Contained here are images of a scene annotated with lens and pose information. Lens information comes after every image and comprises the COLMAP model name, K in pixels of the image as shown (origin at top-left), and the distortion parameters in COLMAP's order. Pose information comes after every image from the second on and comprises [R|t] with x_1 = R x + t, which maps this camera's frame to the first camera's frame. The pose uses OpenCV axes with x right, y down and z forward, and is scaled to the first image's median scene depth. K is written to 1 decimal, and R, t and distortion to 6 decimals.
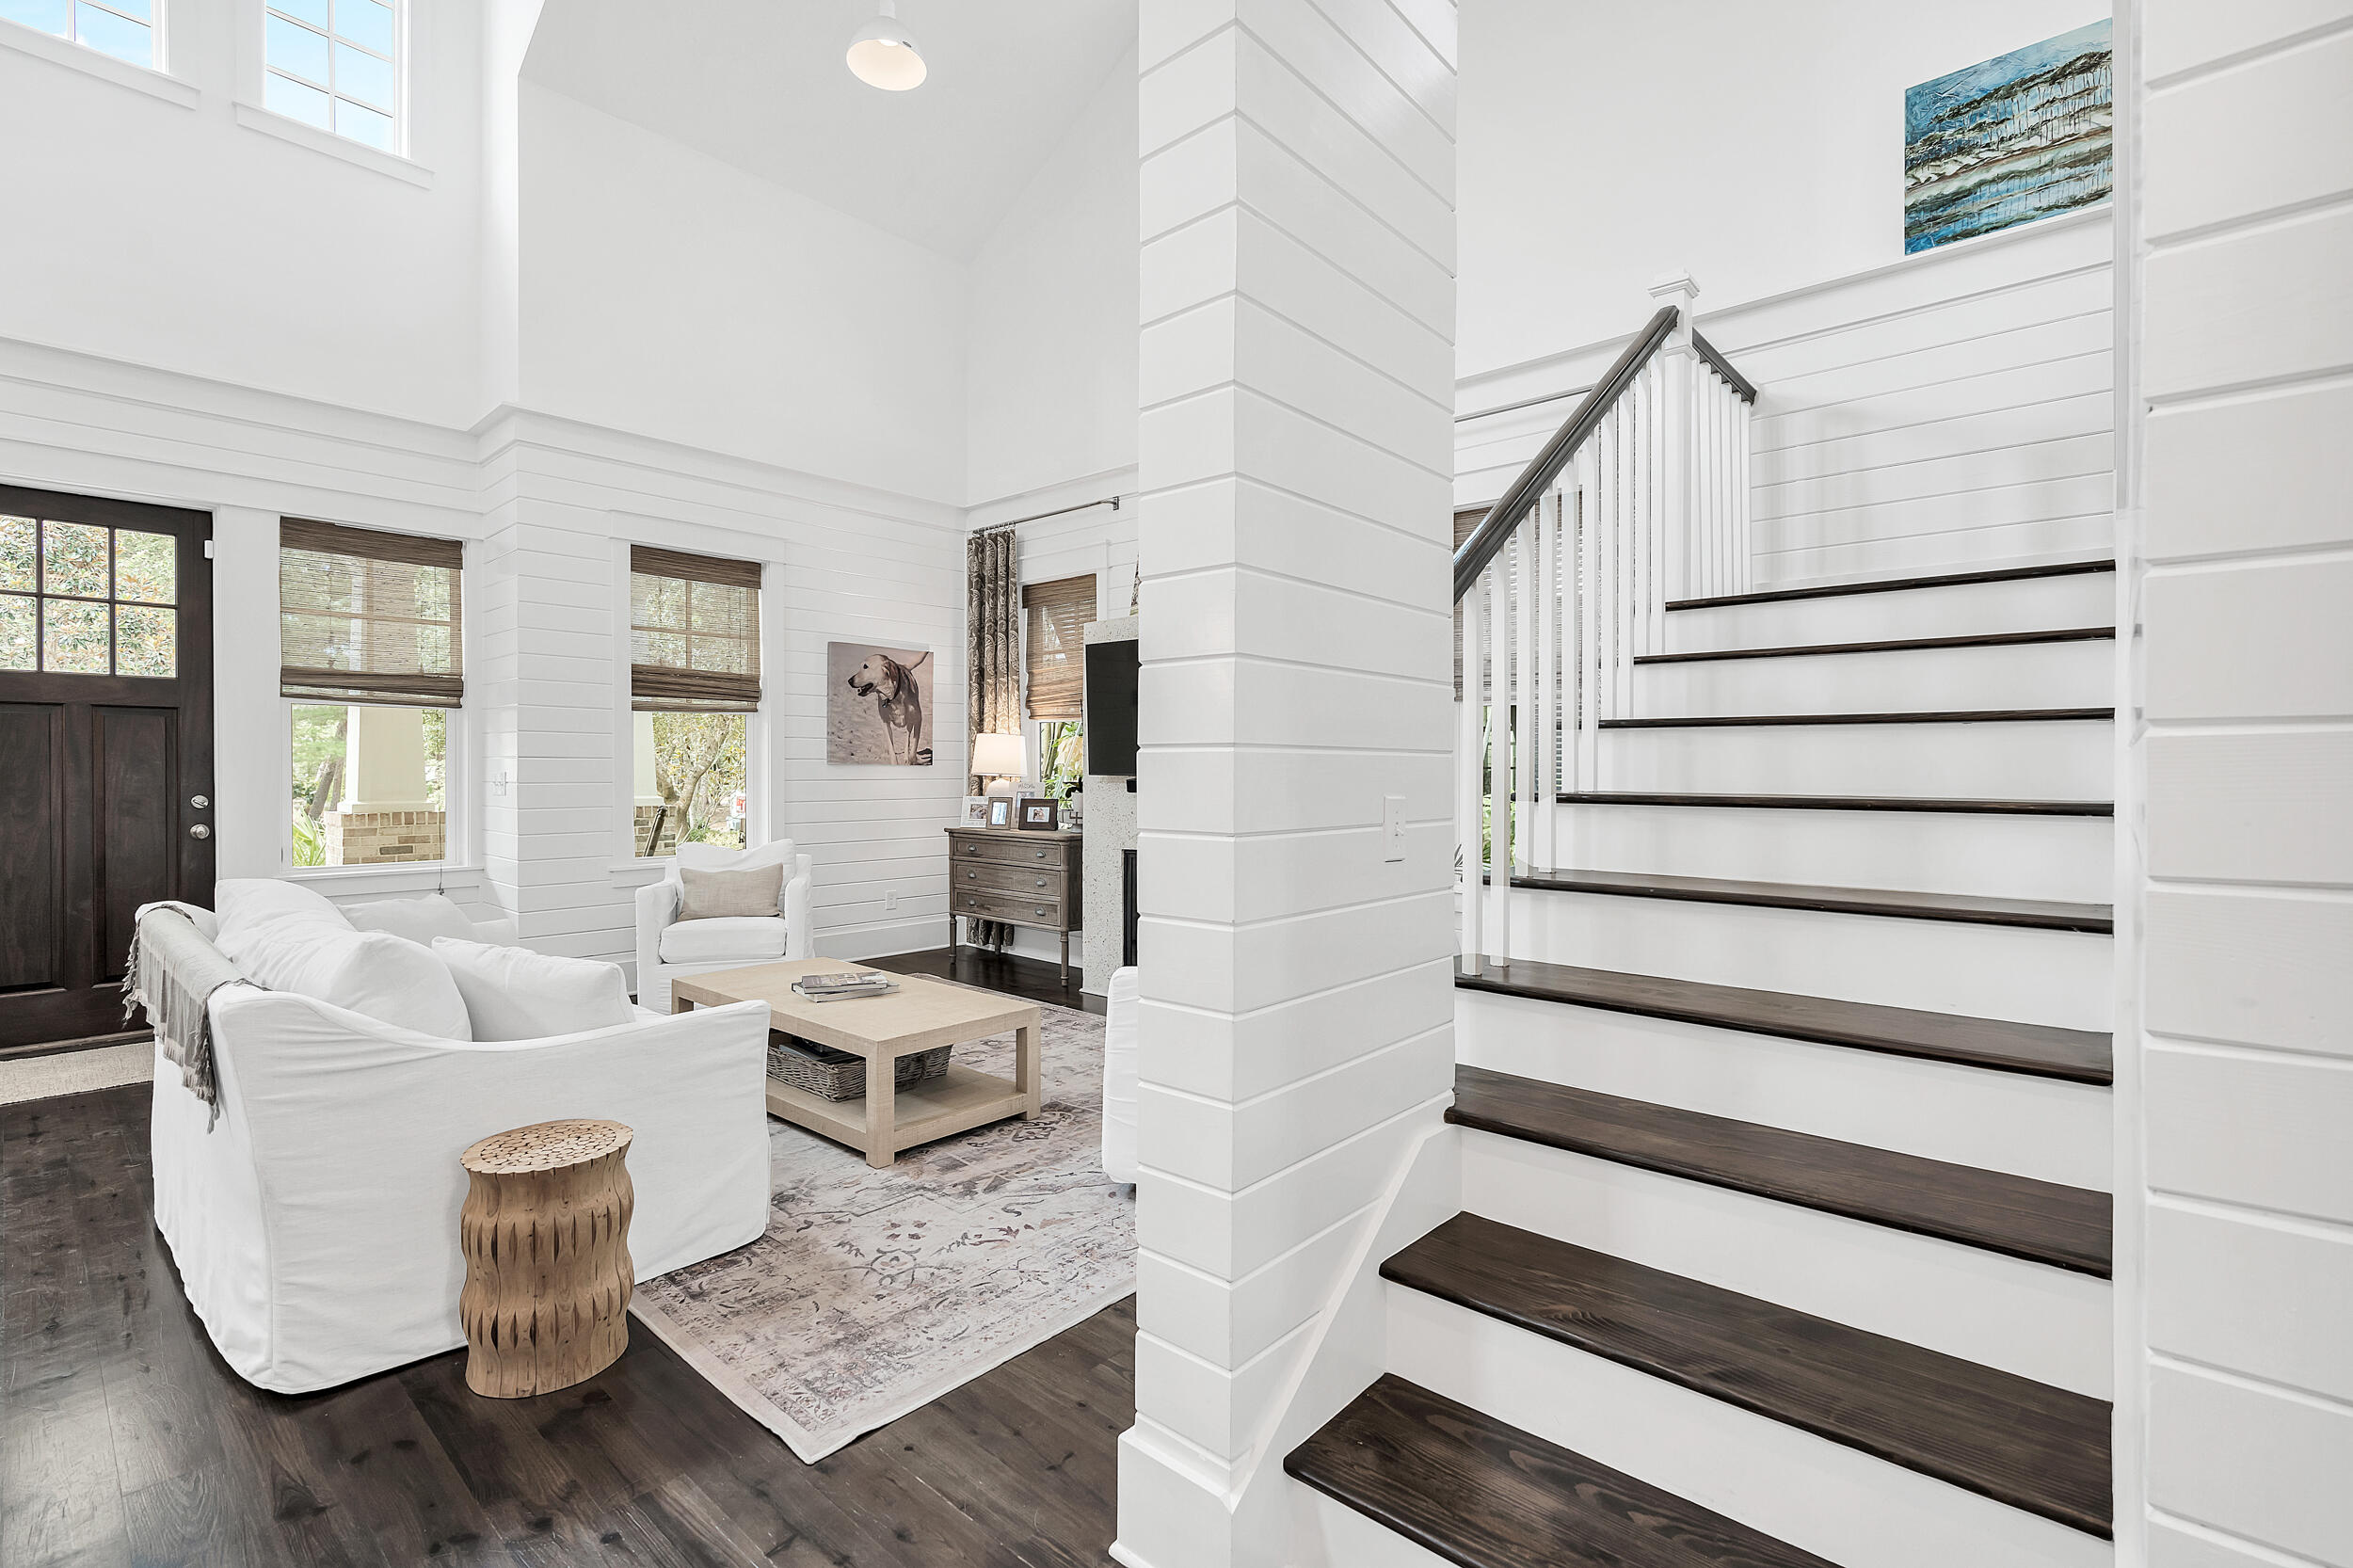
lens RADIAL K [[1060.0, 0, 1180.7], [0, 1060.0, 776.3], [0, 0, 1]] dist [-0.002043, 0.000486]
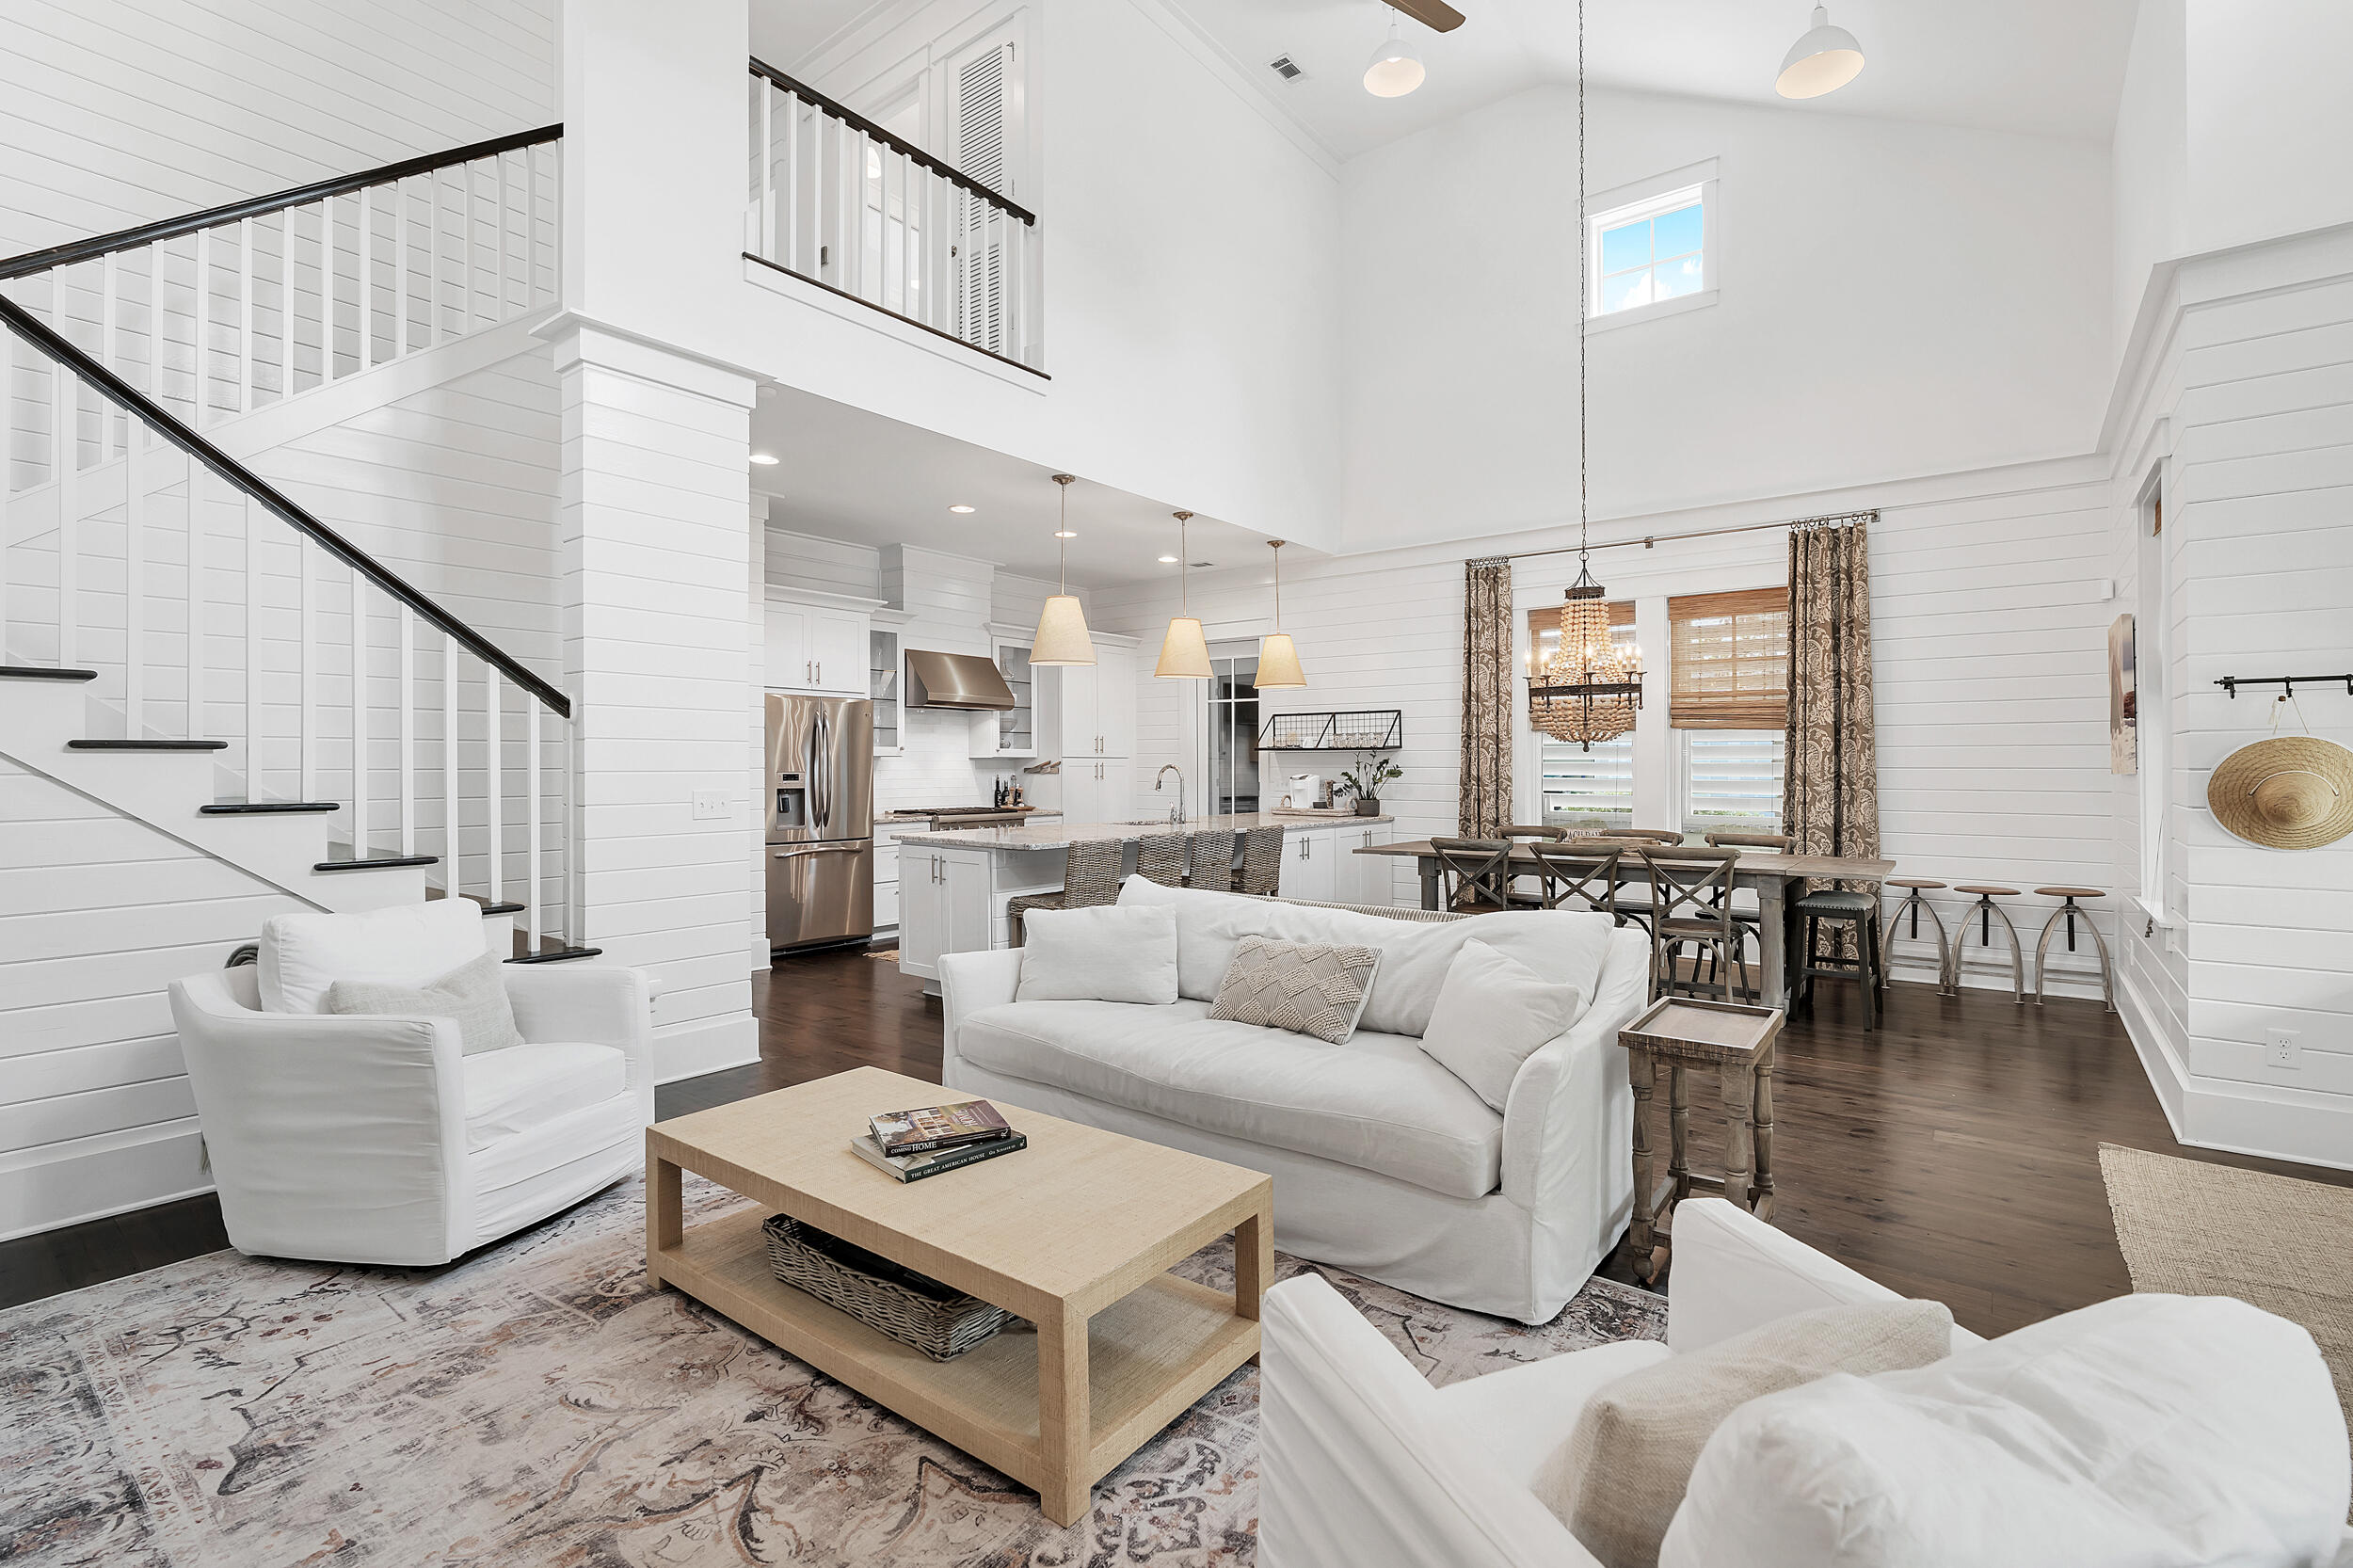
lens RADIAL K [[1054.2, 0, 1187.0], [0, 1054.2, 775.6], [0, 0, 1]] dist [-0.002539, 0.001087]
pose [[-0.997353, -0.002169, -0.072673, -0.266788], [-0.003442, 0.999843, 0.017393, -0.018751], [0.072624, 0.017597, -0.997204, 1.042511]]
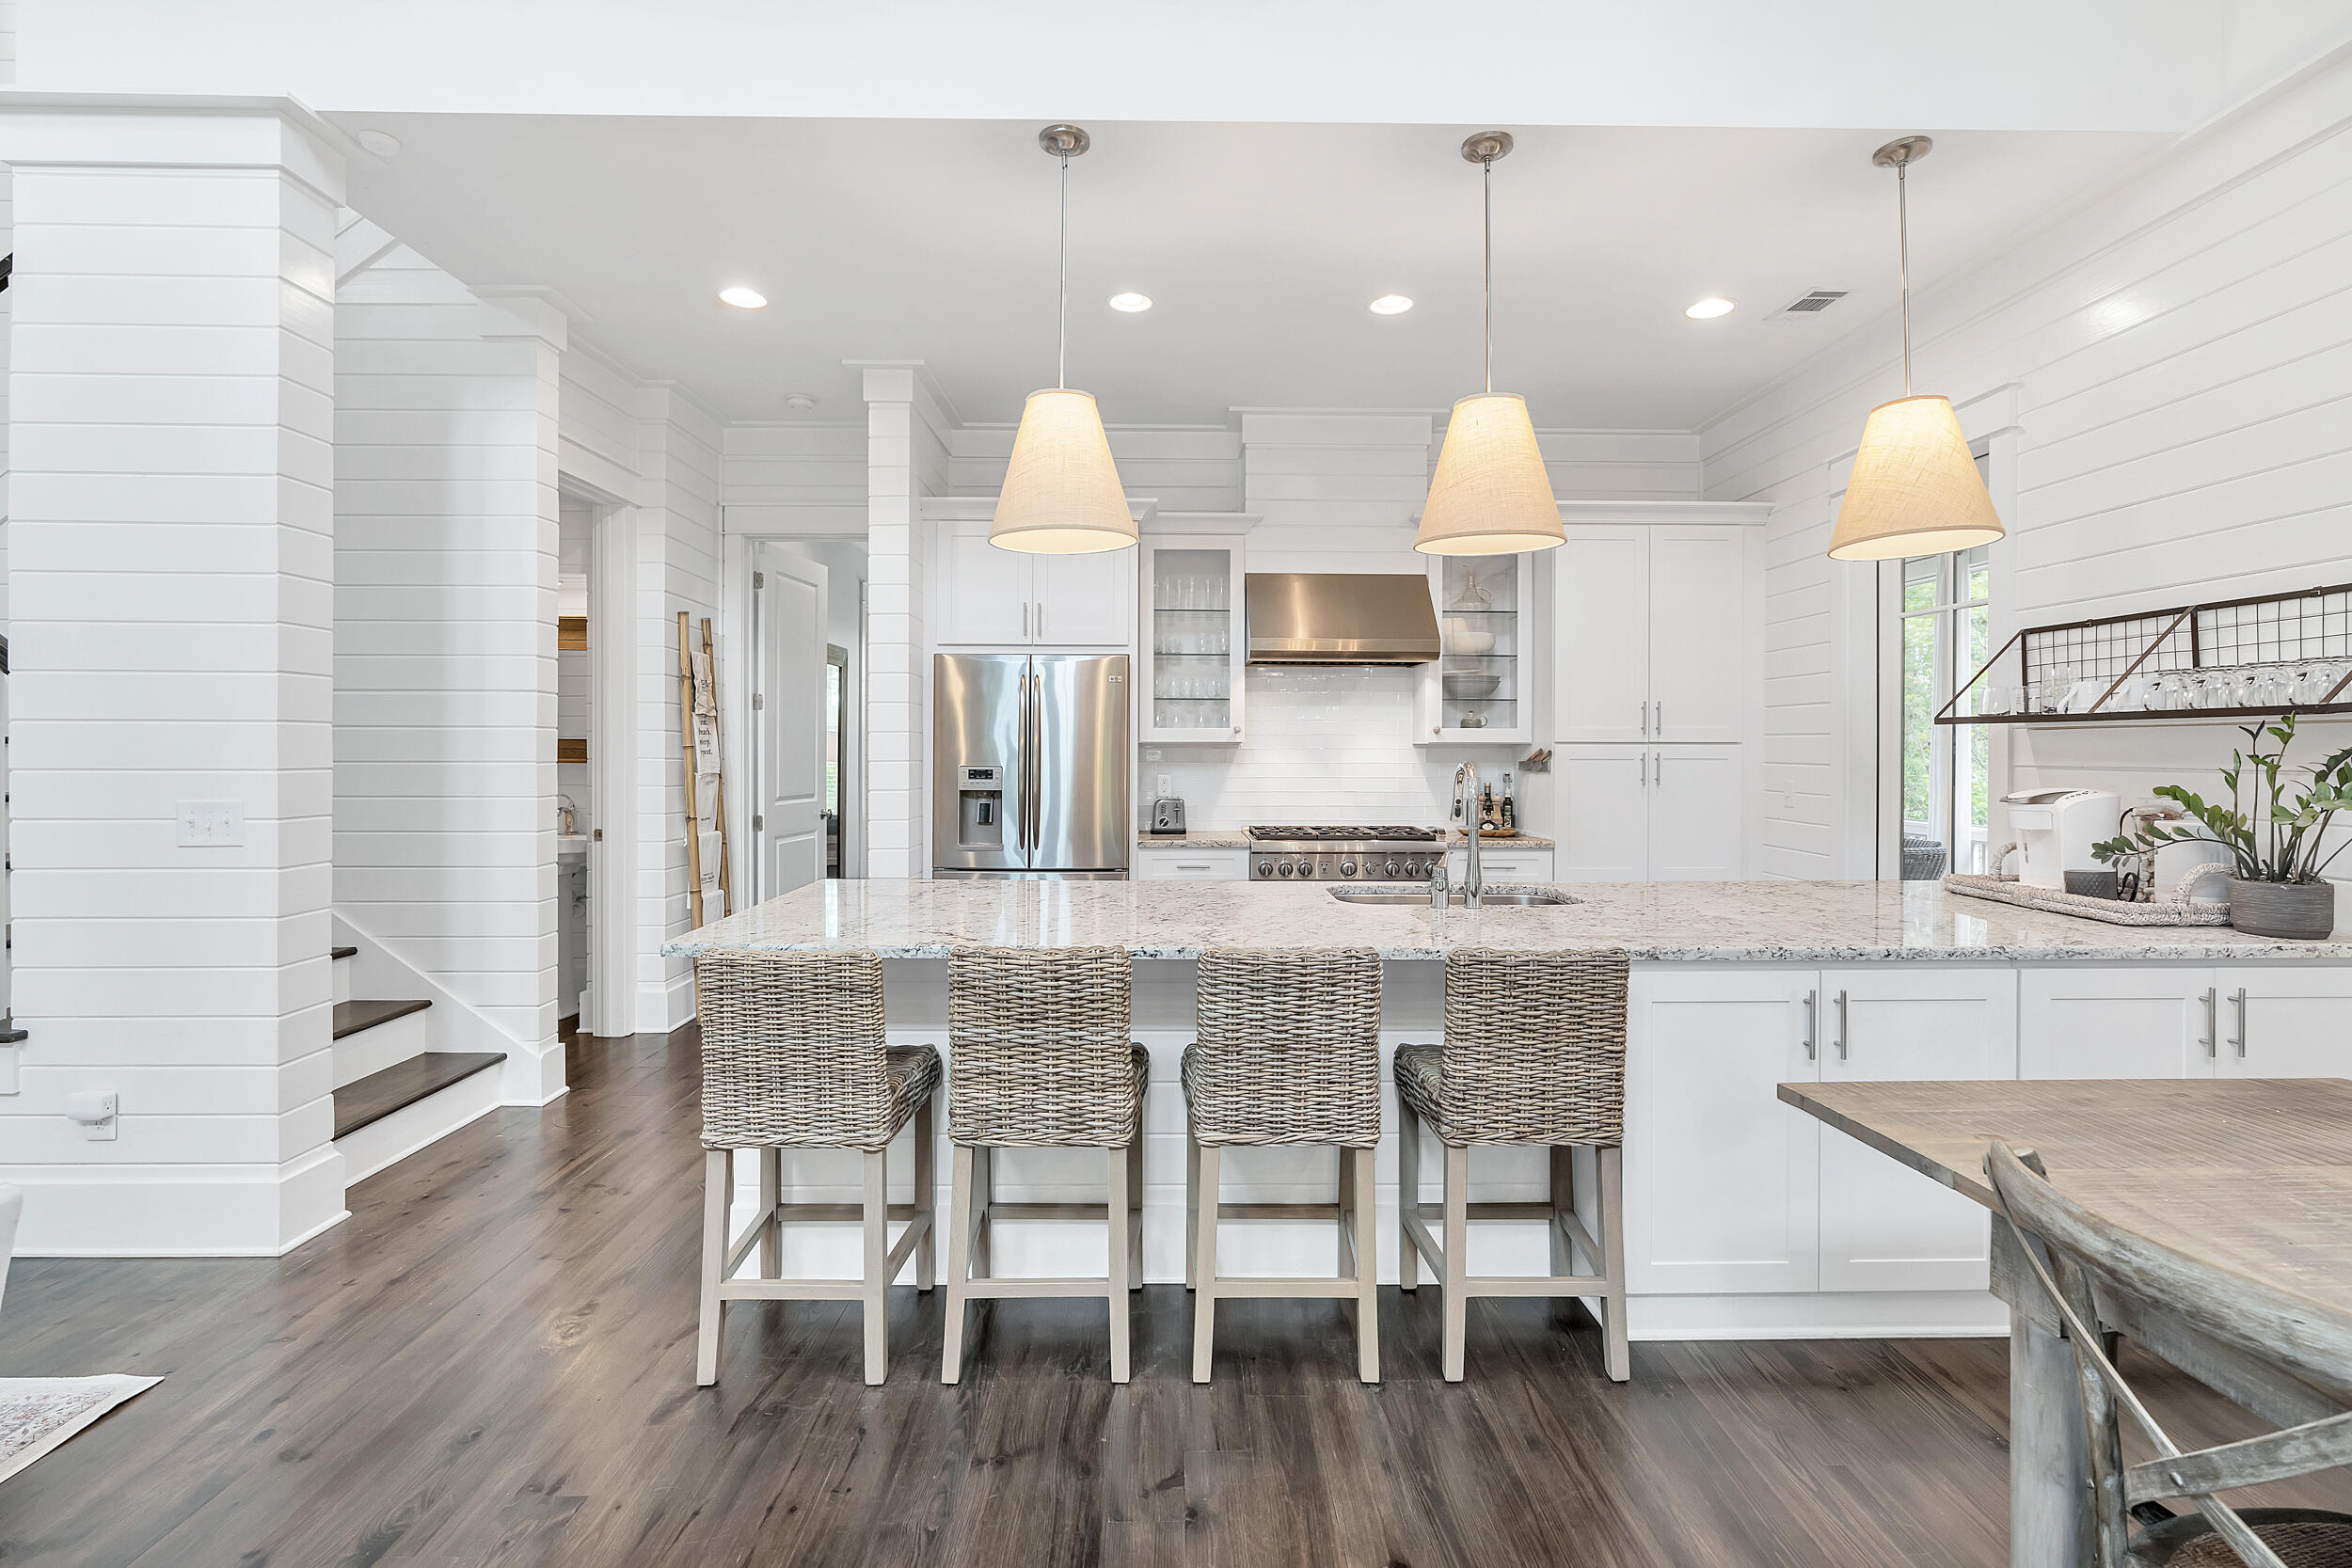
lens RADIAL K [[1080.5, 0, 1180.6], [0, 1080.5, 746.2], [0, 0, 1]] dist [-0.002522, -0.000471]
pose [[-0.683754, -0.002138, 0.729709, -0.609980], [0.001339, 0.999990, 0.004184, -0.019416], [-0.729711, 0.003838, -0.683745, 0.300362]]
